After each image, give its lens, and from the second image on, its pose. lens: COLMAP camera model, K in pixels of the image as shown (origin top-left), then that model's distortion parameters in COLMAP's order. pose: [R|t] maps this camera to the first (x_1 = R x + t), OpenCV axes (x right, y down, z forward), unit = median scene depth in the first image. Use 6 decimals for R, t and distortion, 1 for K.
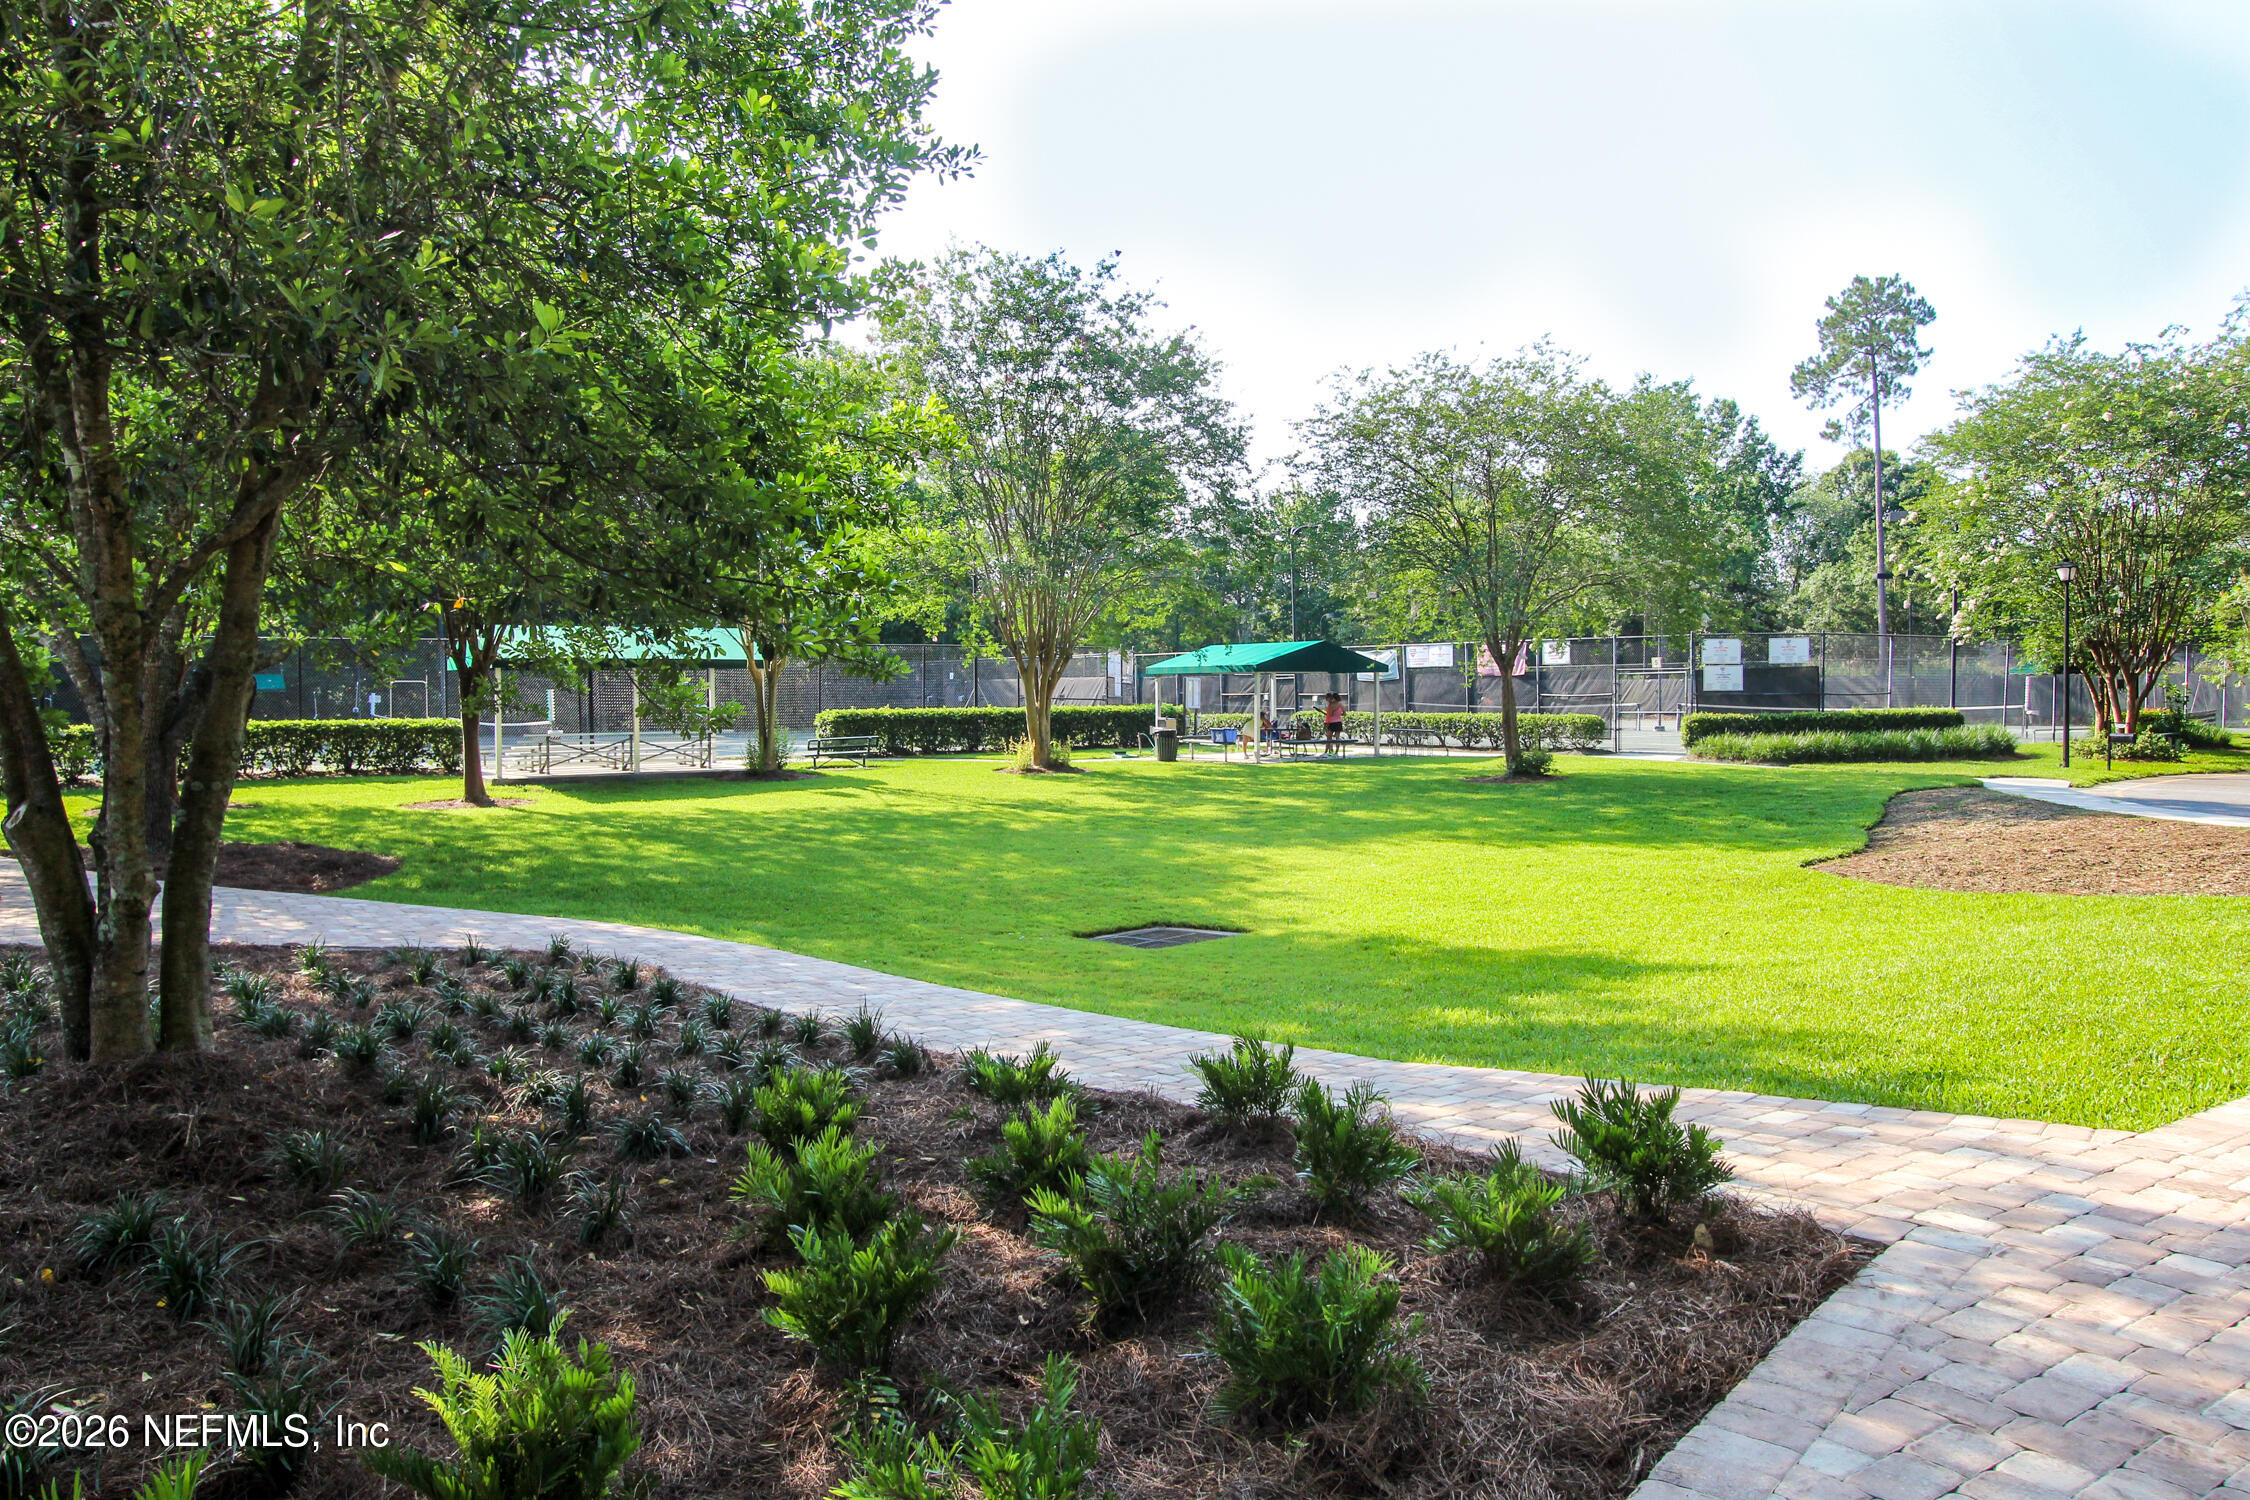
lens RADIAL K [[1560.3, 0, 1121.3], [0, 1560.3, 757.2], [0, 0, 1]] dist [-0.012018, 0.020297]
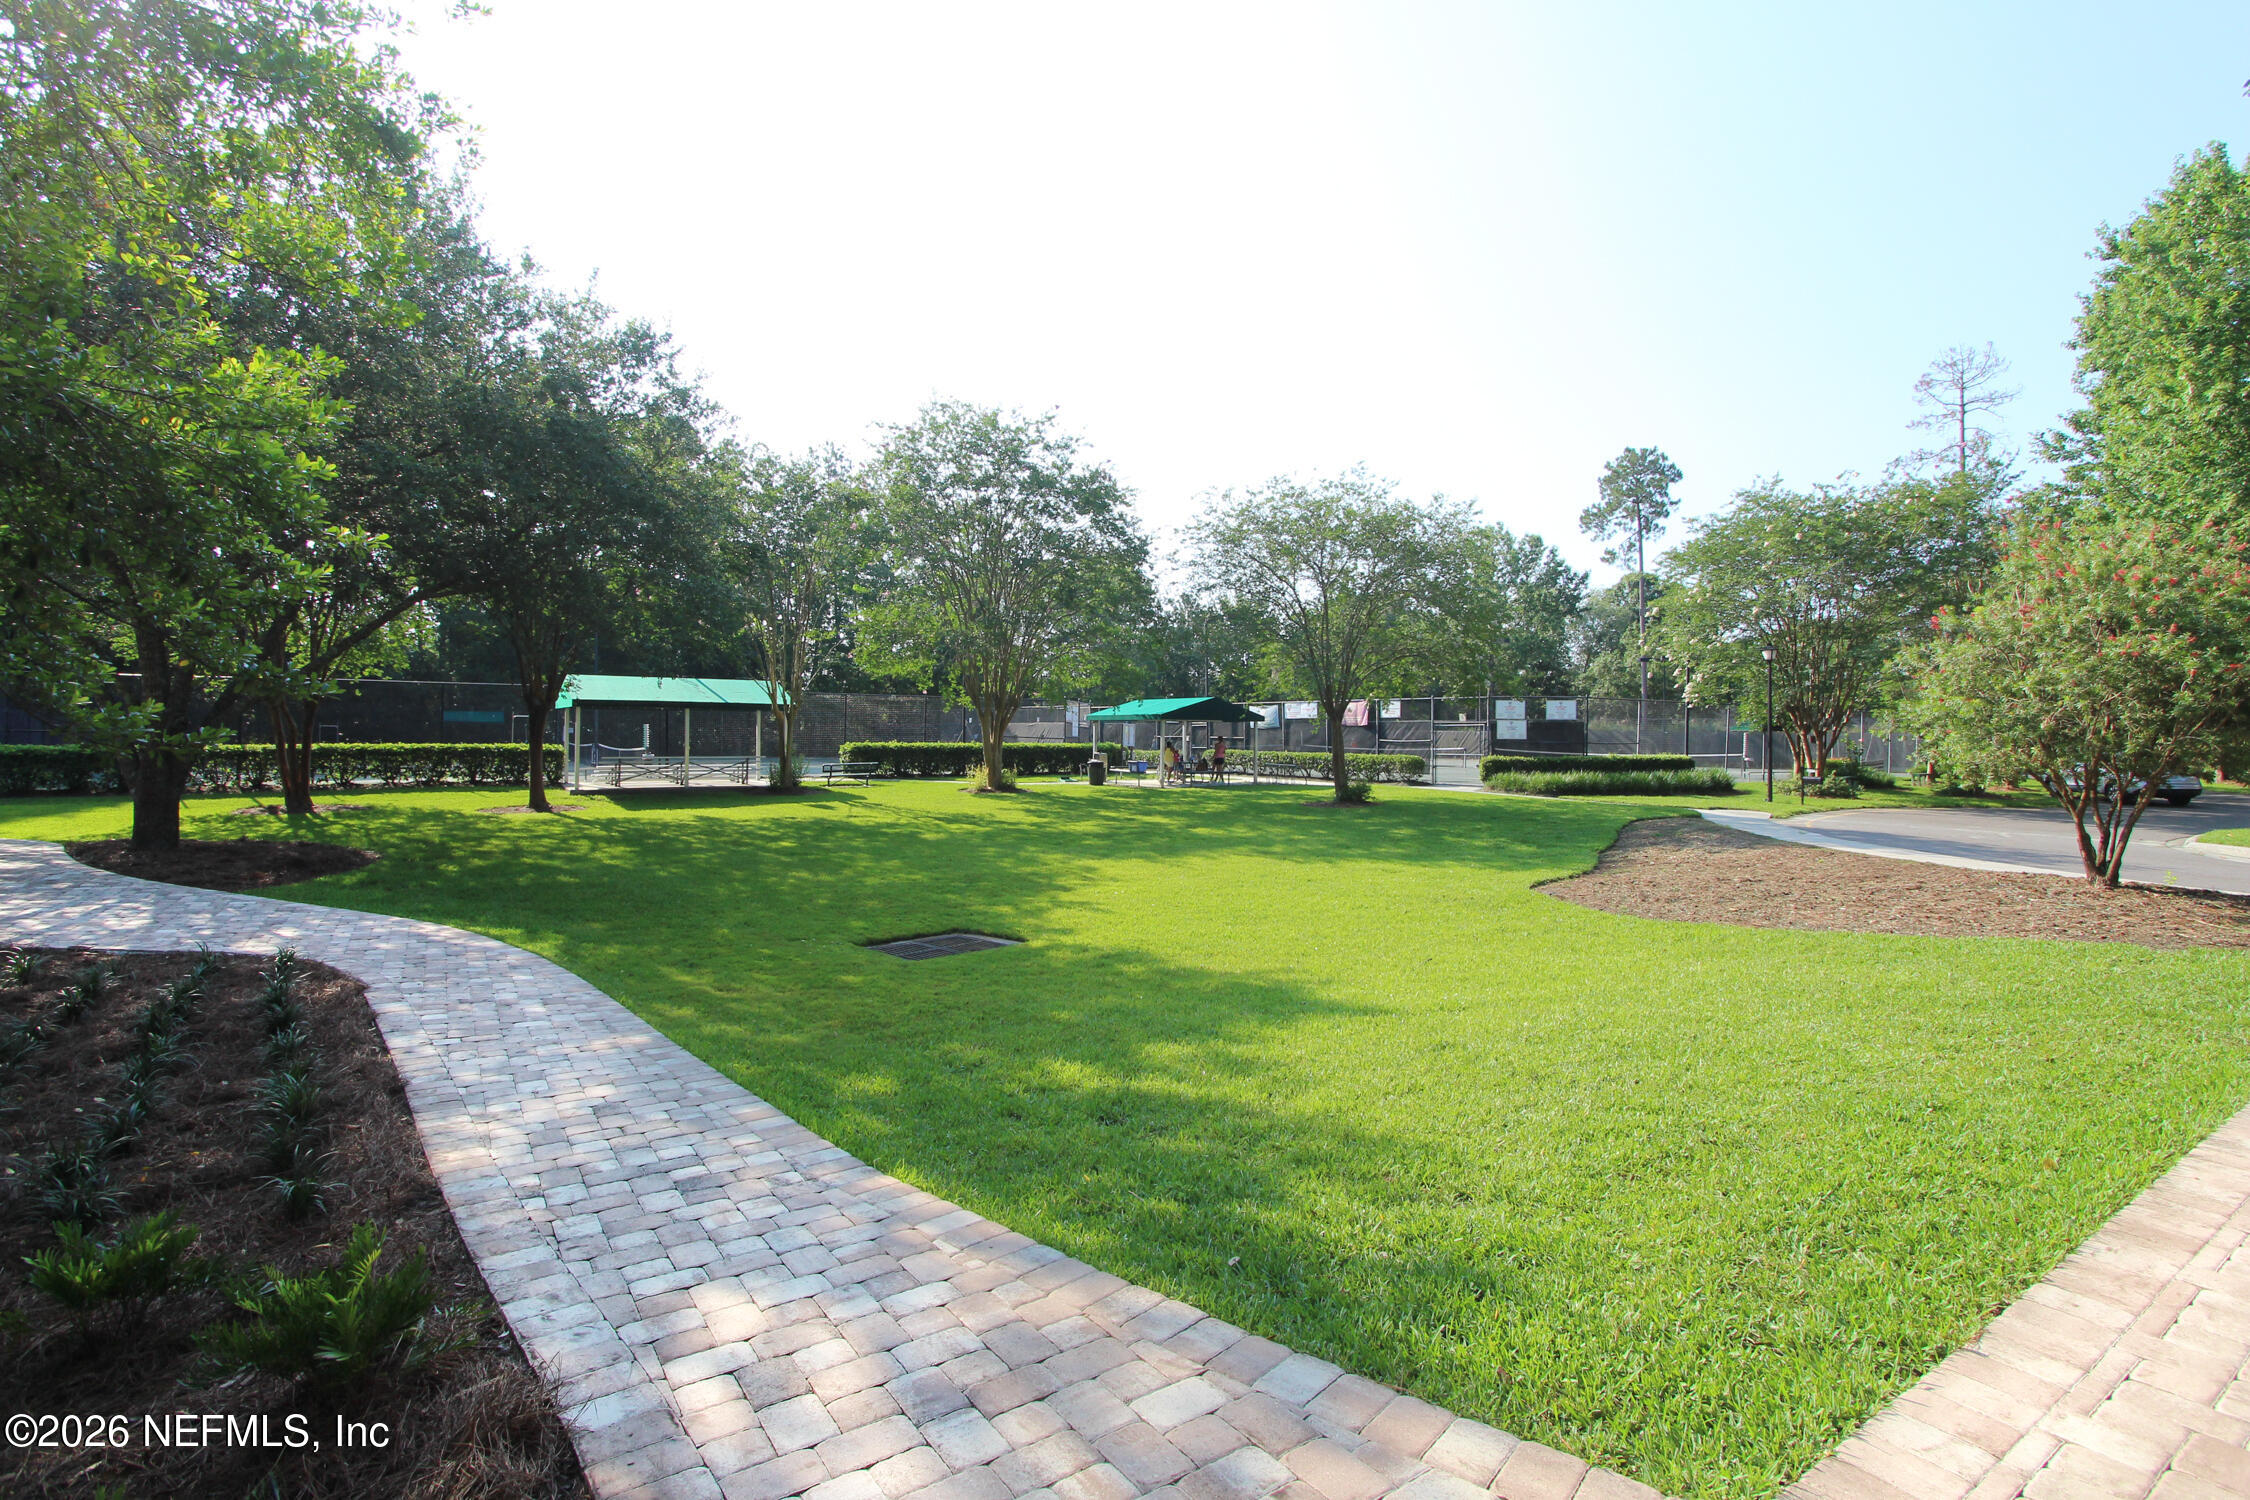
lens RADIAL K [[1039.1, 0, 1125.3], [0, 1039.1, 744.7], [0, 0, 1]] dist [-0.018835, 0.000716]
pose [[0.999593, 0.016336, -0.023371, 0.079621], [-0.017091, 0.999326, -0.032488, -0.003719], [0.022825, 0.032874, 0.999199, 0.112863]]
